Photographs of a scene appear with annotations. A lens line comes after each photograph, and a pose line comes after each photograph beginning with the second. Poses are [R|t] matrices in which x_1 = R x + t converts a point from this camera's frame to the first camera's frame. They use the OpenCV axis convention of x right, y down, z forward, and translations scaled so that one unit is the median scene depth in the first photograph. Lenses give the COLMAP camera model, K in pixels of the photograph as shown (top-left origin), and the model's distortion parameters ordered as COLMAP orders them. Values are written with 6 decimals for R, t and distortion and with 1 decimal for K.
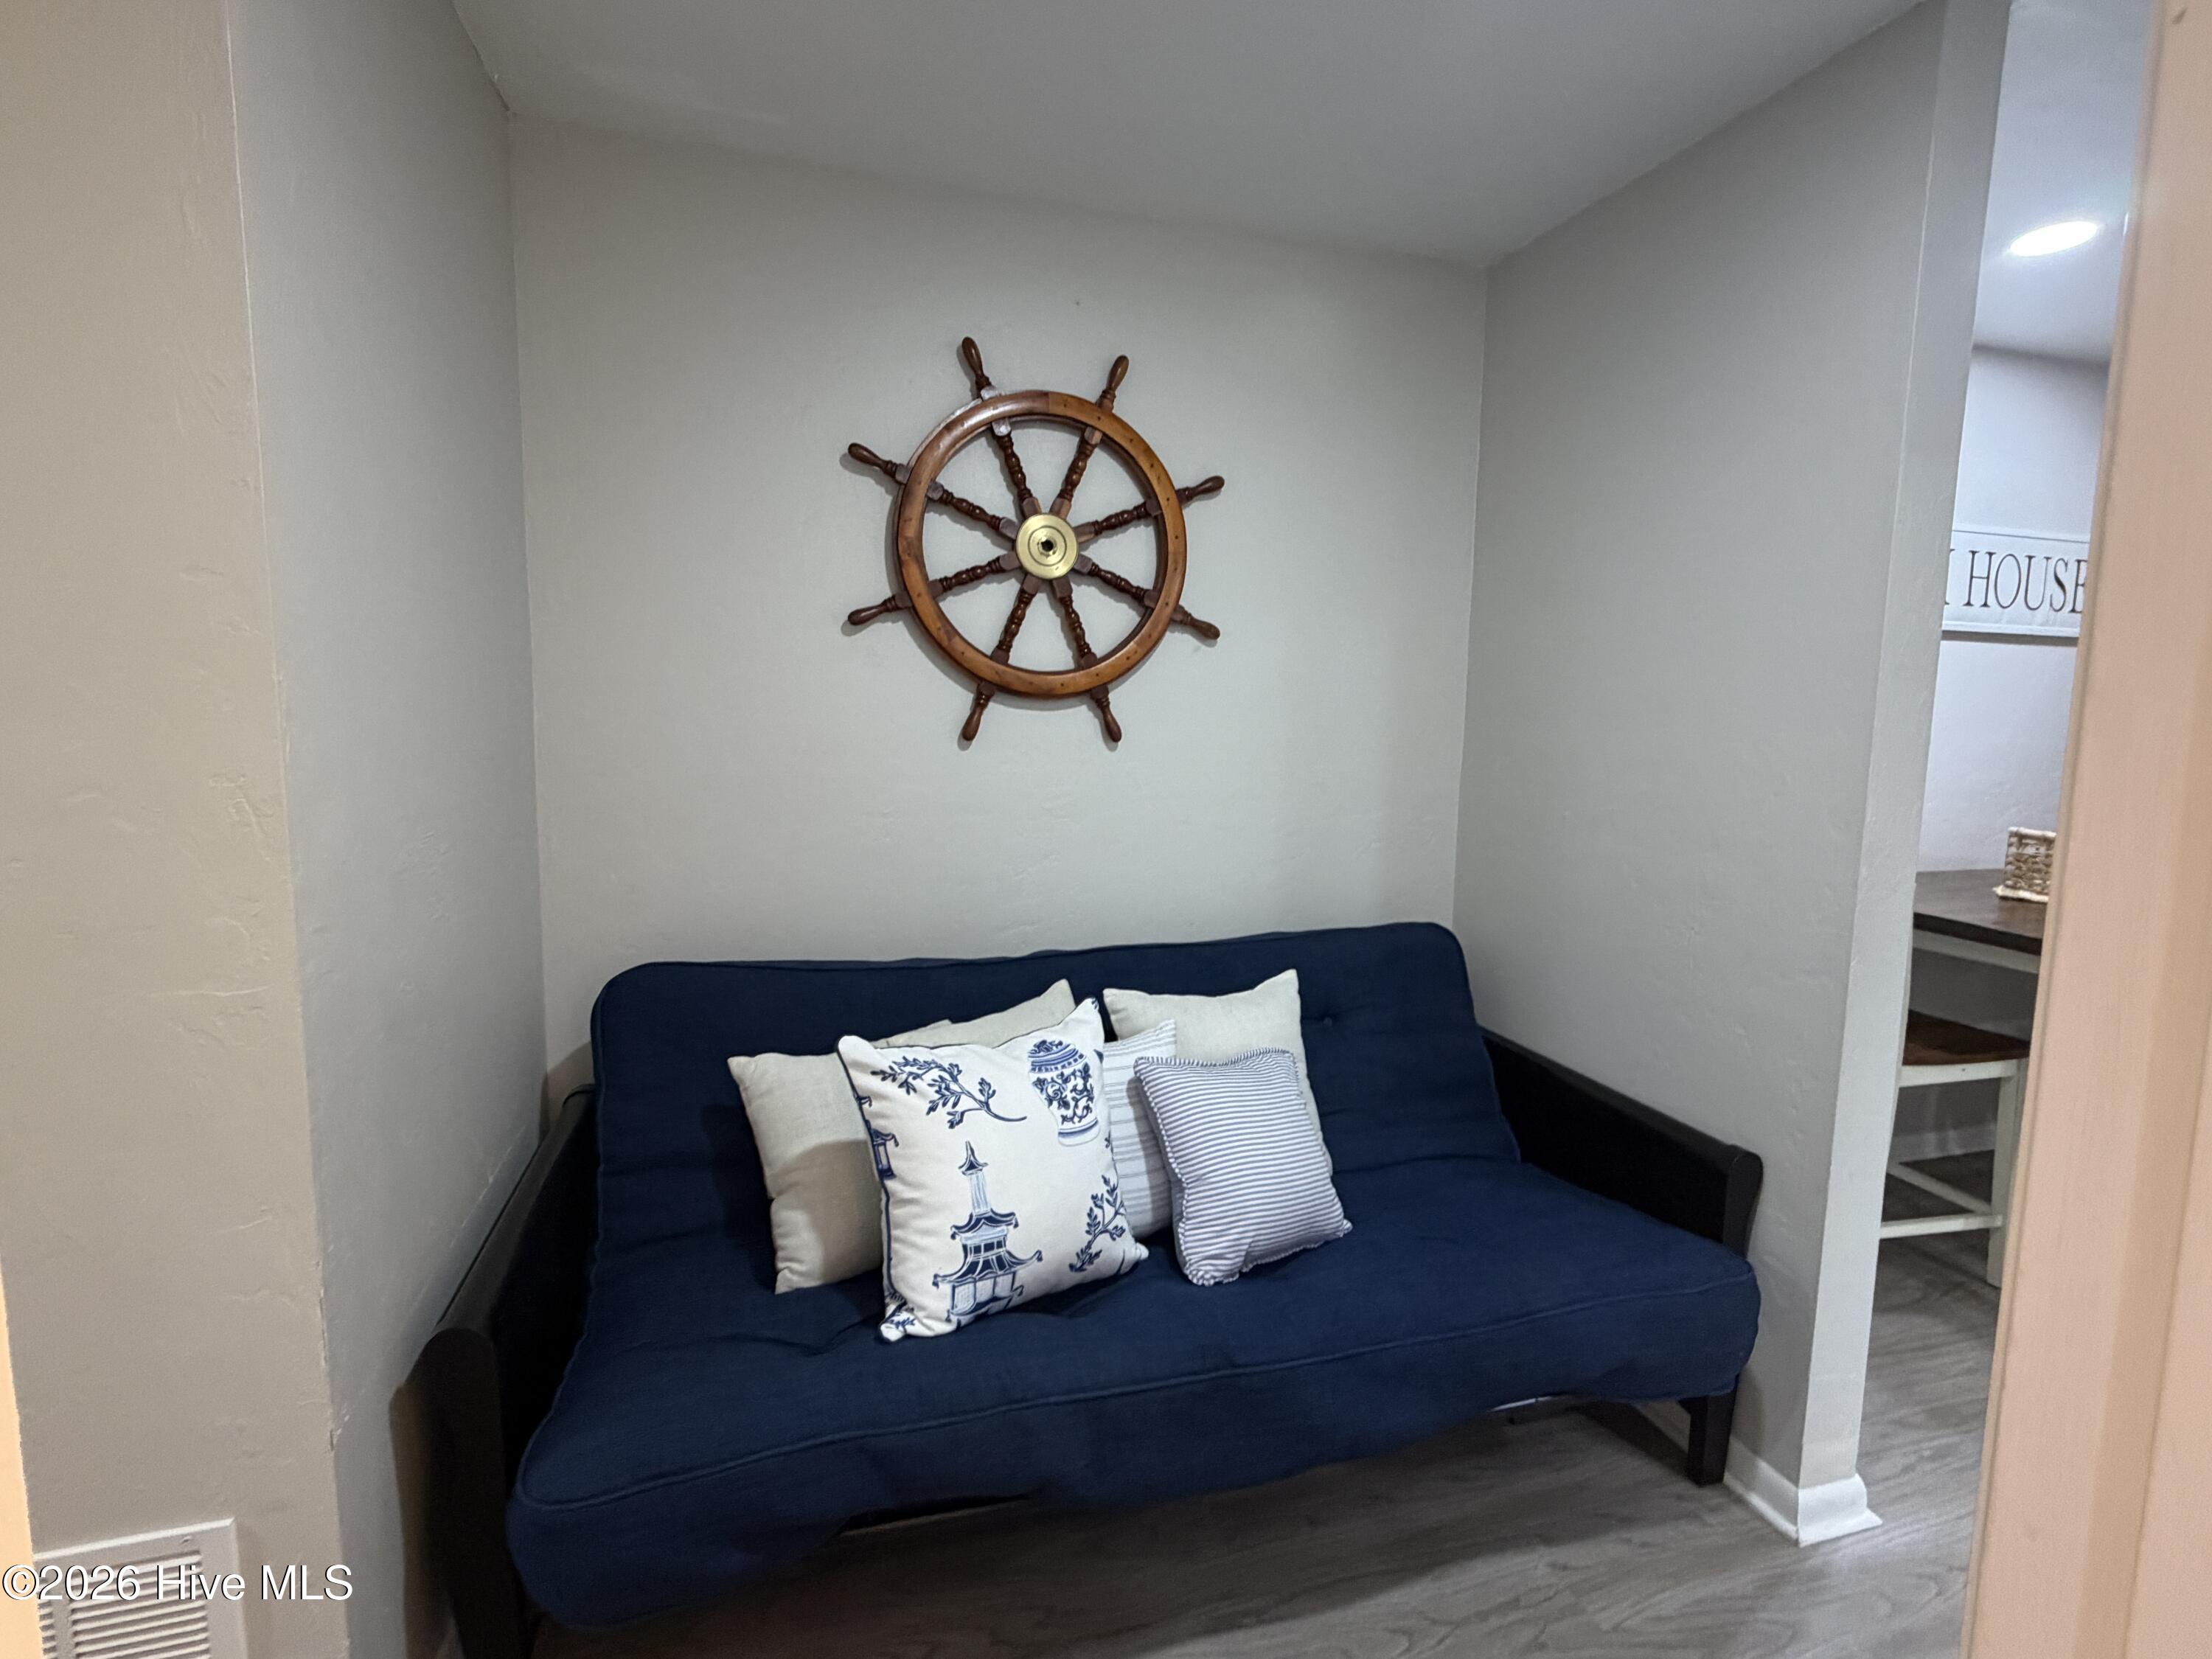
lens RADIAL K [[1047.9, 0, 1103.7], [0, 1047.9, 835.0], [0, 0, 1]] dist [-0.001407, -0.000421]
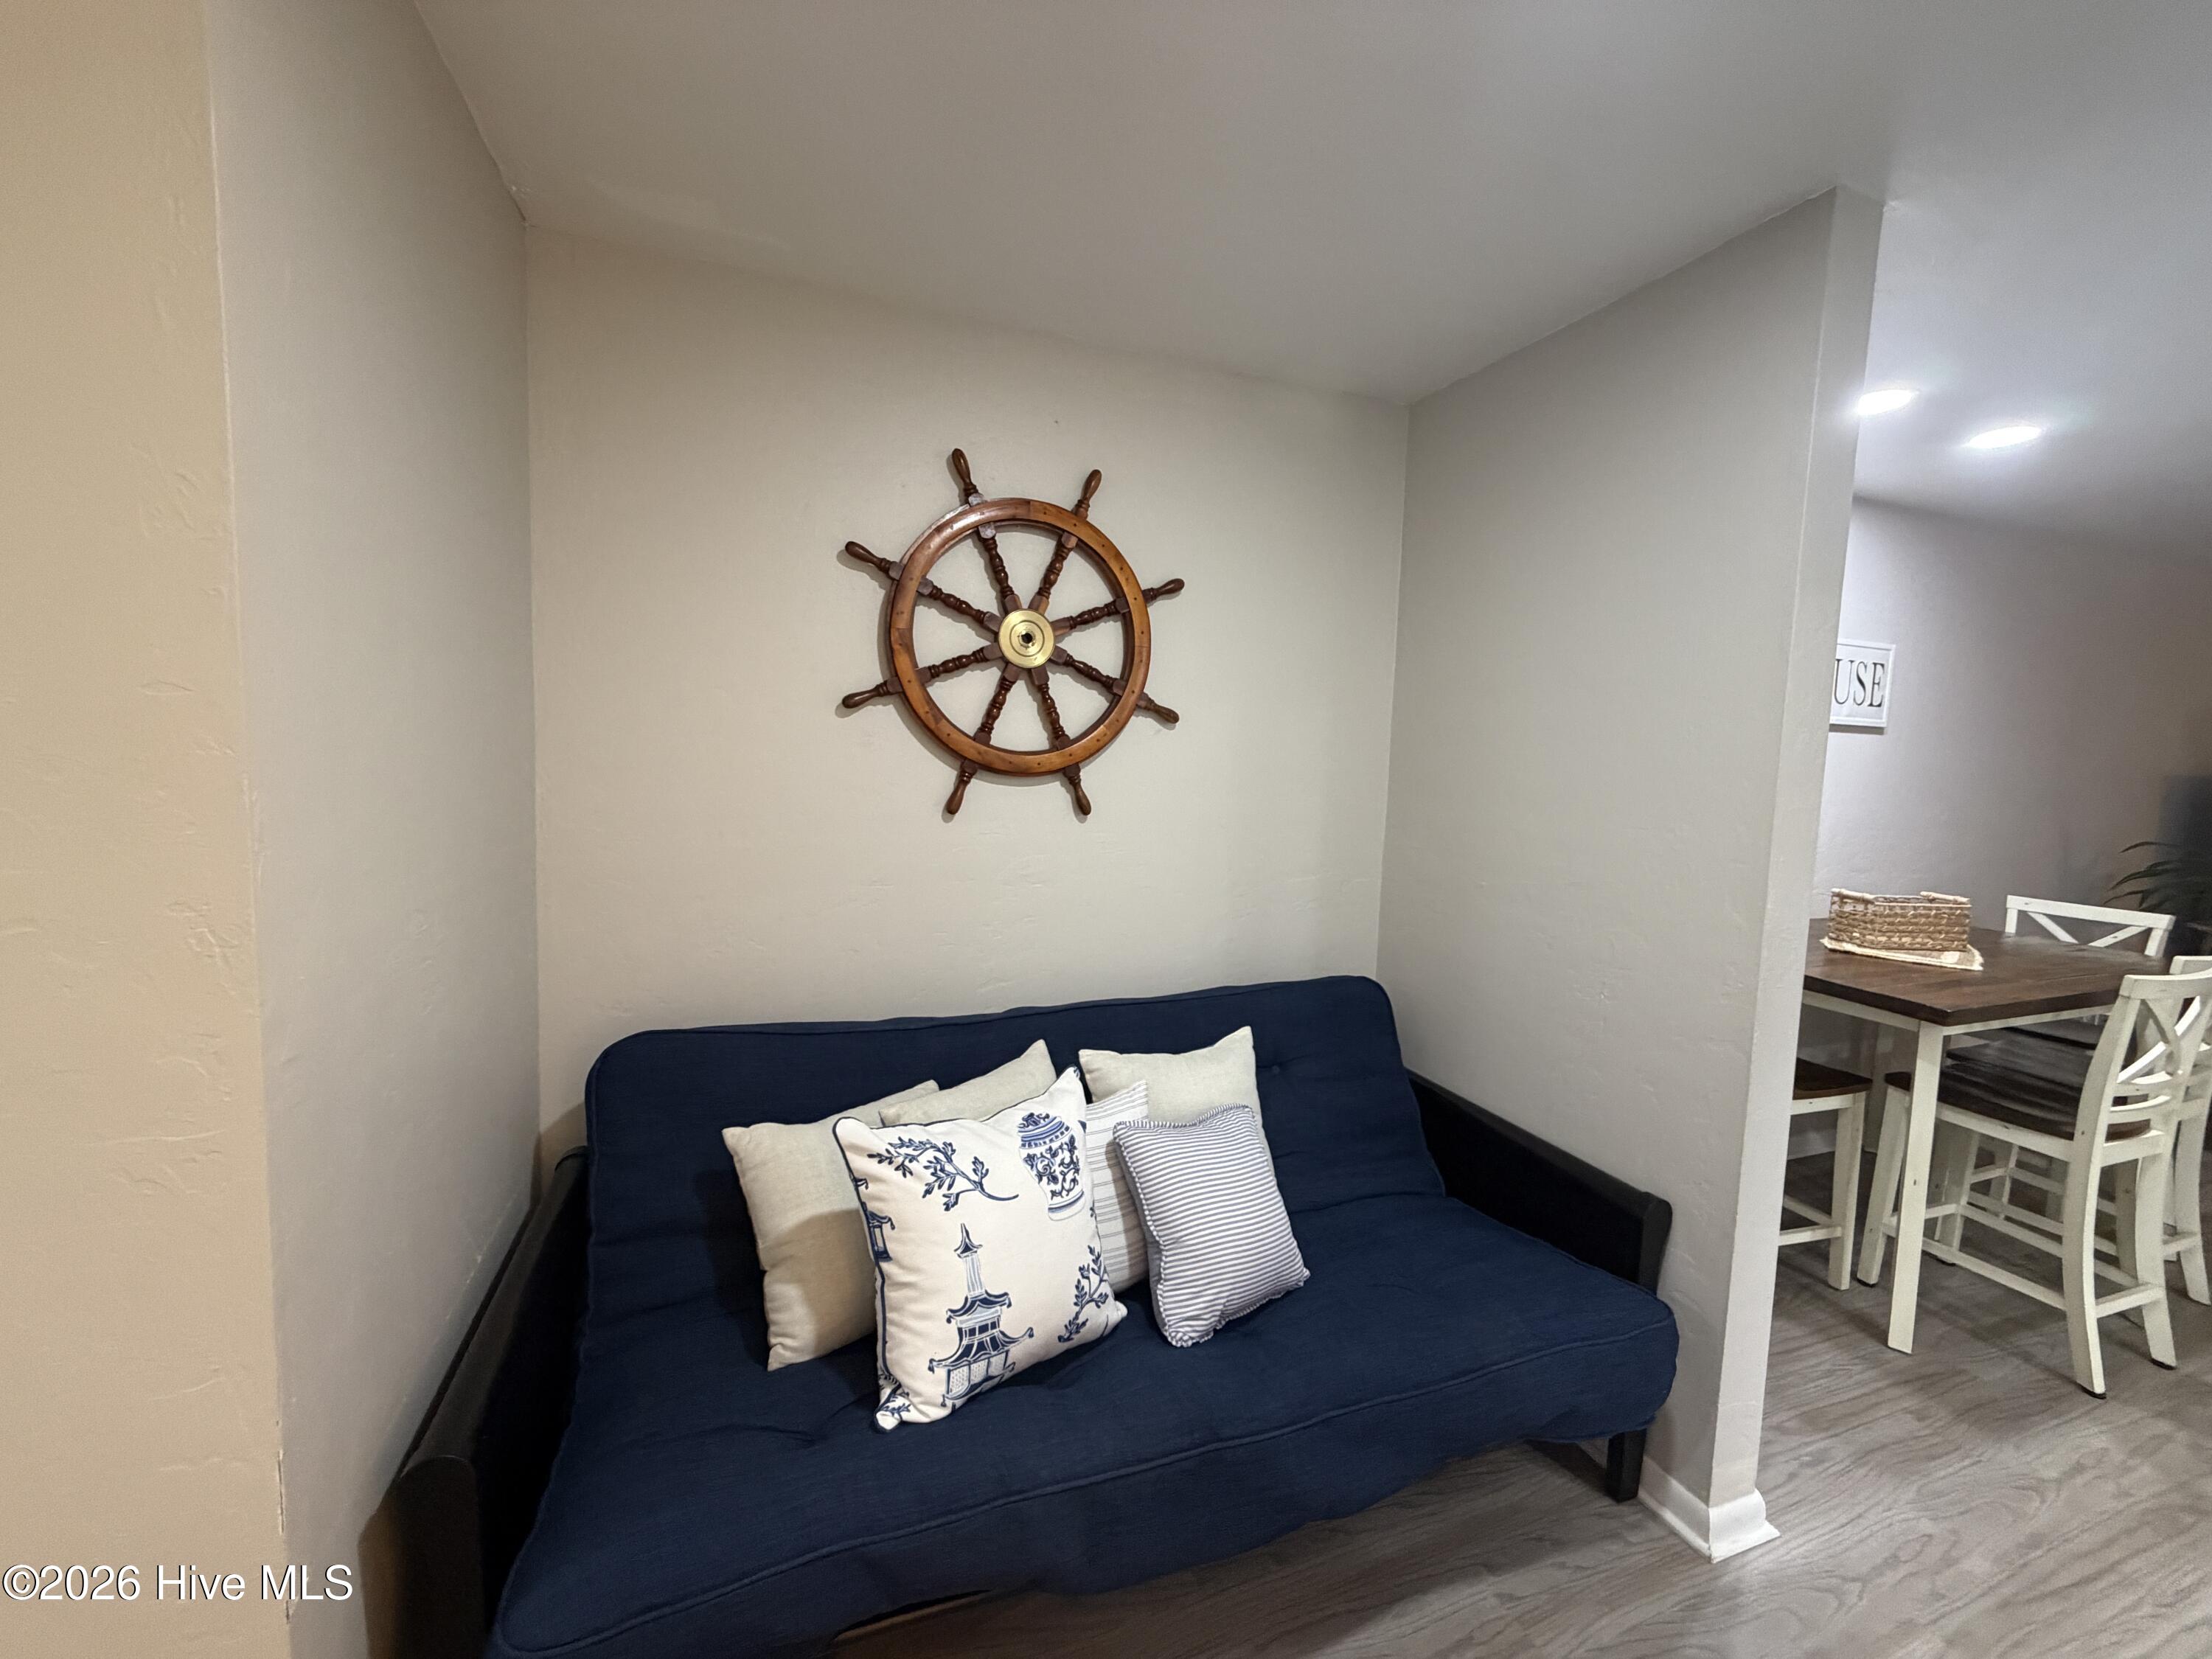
lens RADIAL K [[881.8, 0, 1098.7], [0, 881.8, 826.9], [0, 0, 1]] dist [-0.003349, 0.000615]
pose [[0.997376, 0.008852, 0.071852, -0.051864], [-0.006710, 0.999528, -0.029993, -0.061143], [-0.072084, 0.029433, 0.996964, 0.094323]]
